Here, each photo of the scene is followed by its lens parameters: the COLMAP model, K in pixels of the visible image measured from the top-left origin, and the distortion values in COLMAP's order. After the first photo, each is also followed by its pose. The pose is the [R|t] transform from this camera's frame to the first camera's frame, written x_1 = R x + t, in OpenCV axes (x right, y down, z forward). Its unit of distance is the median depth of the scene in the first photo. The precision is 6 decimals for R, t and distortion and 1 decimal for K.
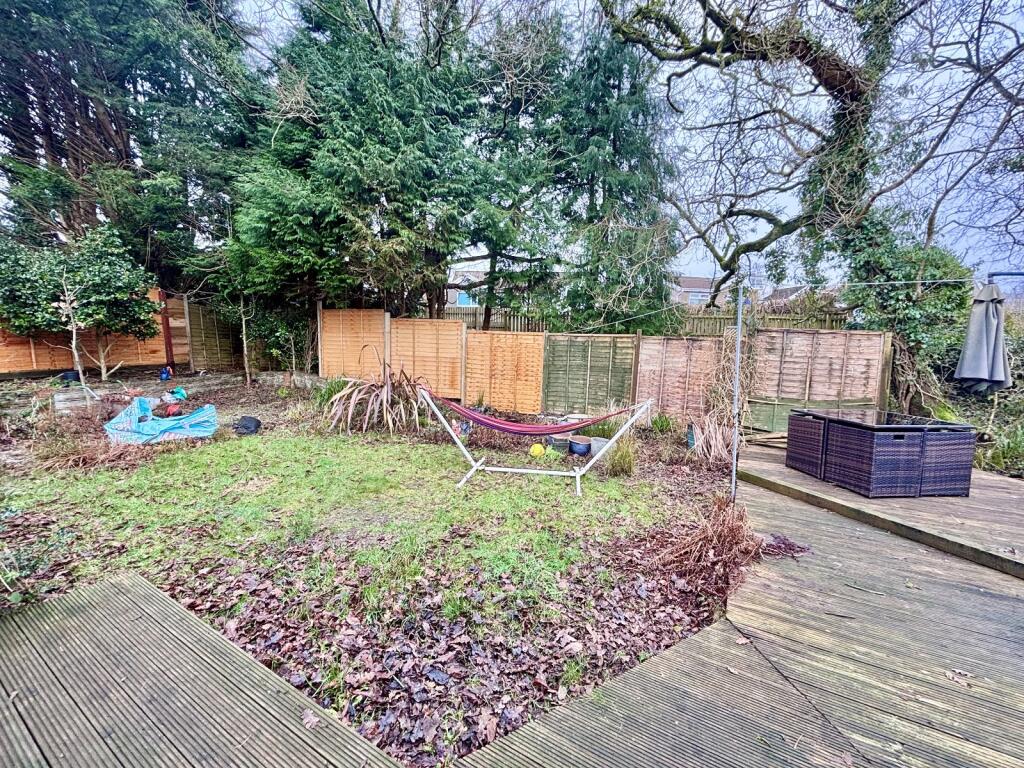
lens RADIAL K [[410.0, 0, 512.0], [0, 410.0, 384.0], [0, 0, 1]] dist [0.000851, 0.000331]
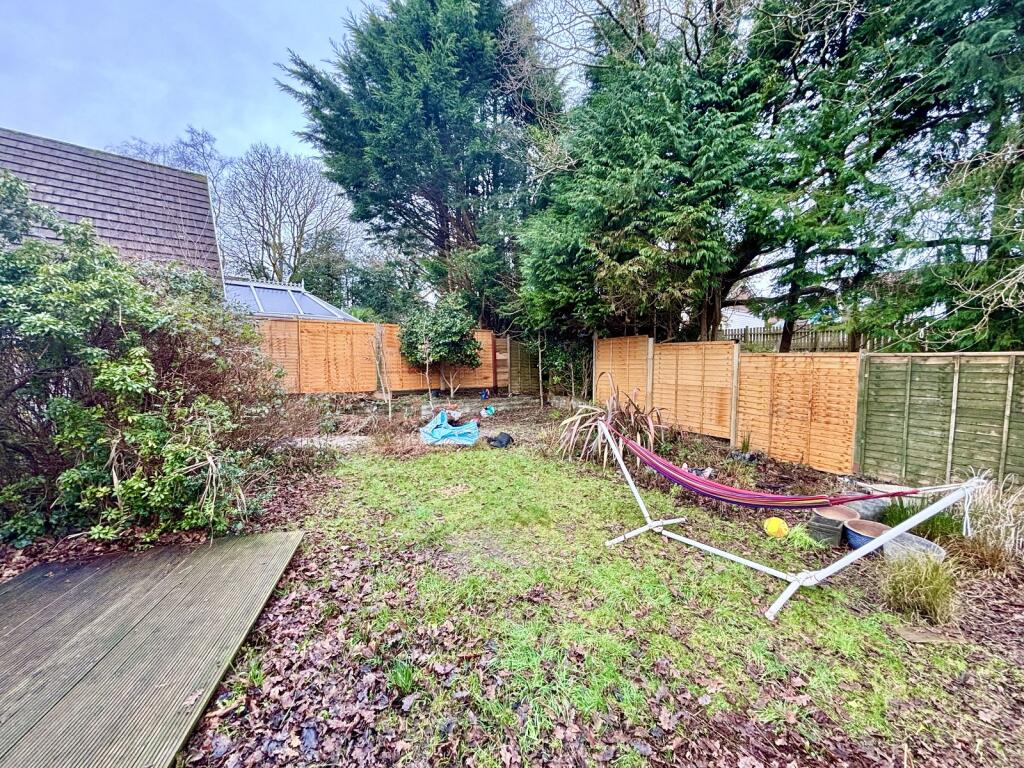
lens RADIAL K [[410.0, 0, 512.0], [0, 410.0, 384.0], [0, 0, 1]] dist [0.000851, 0.000331]
pose [[0.694788, 0.017075, -0.719012, 0.180545], [-0.065718, 0.997043, -0.039826, -0.012983], [0.716206, 0.074923, 0.693855, 0.152107]]
